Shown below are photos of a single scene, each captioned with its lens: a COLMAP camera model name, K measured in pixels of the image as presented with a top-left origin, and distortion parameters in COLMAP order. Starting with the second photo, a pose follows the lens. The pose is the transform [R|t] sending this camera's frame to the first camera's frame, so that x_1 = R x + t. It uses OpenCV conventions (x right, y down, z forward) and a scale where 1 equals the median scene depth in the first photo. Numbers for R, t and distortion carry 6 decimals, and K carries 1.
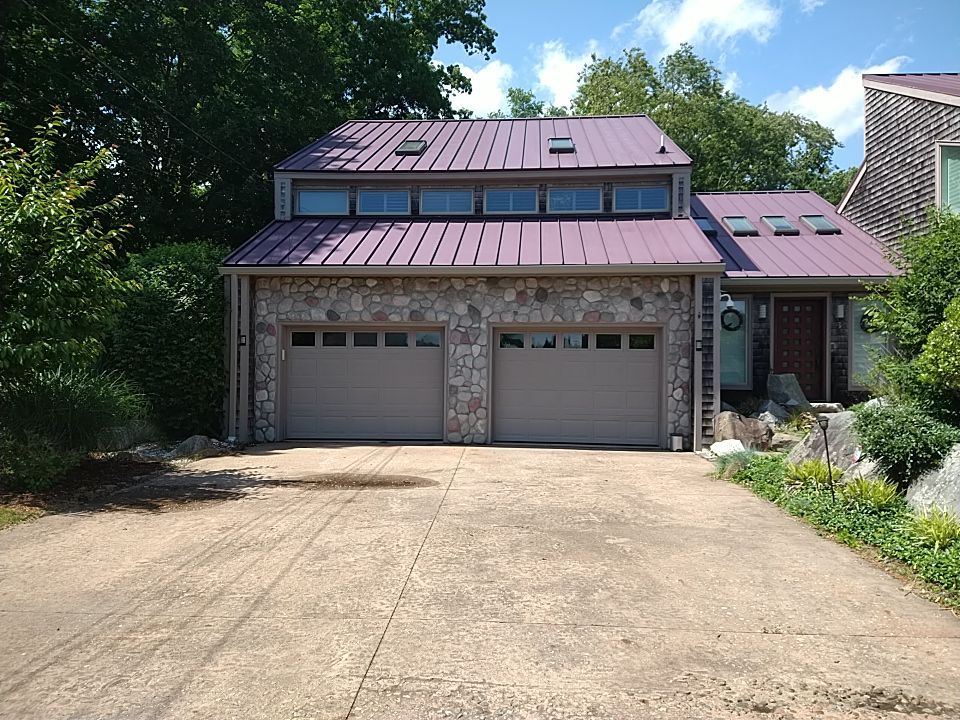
lens RADIAL K [[702.8, 0, 474.3], [0, 702.8, 356.9], [0, 0, 1]] dist [0.024062, -0.013485]
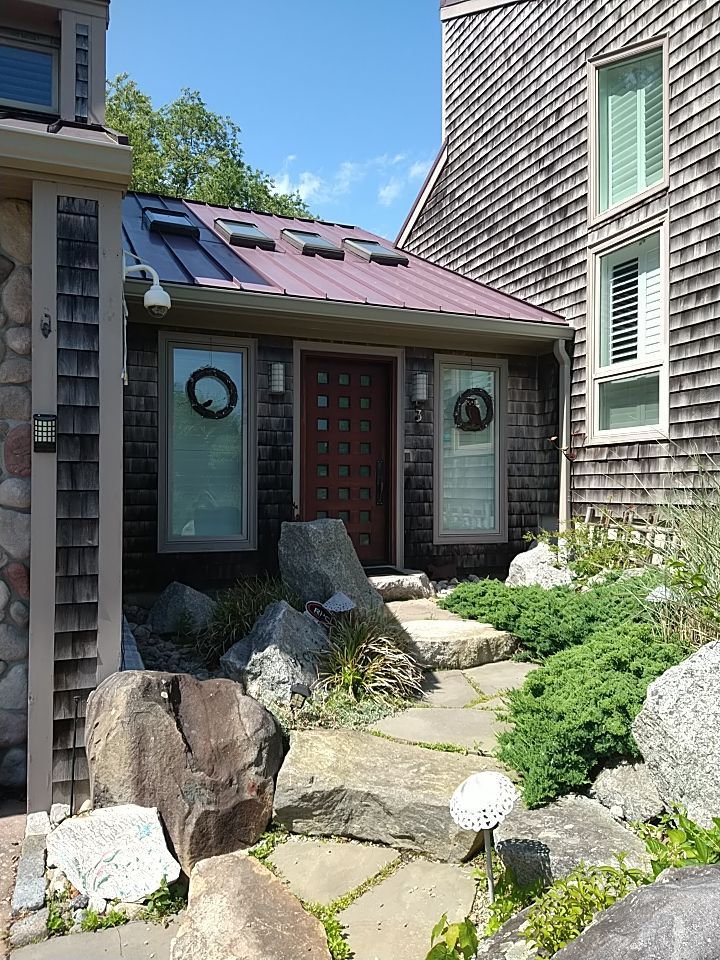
lens RADIAL K [[702.8, 0, 359.1], [0, 702.8, 478.8], [0, 0, 1]] dist [0.024062, -0.013485]
pose [[0.890696, 0.004760, 0.454574, 0.256084], [-0.004820, 0.999988, -0.001026, 0.001485], [-0.454573, -0.001277, 0.890709, 0.585362]]
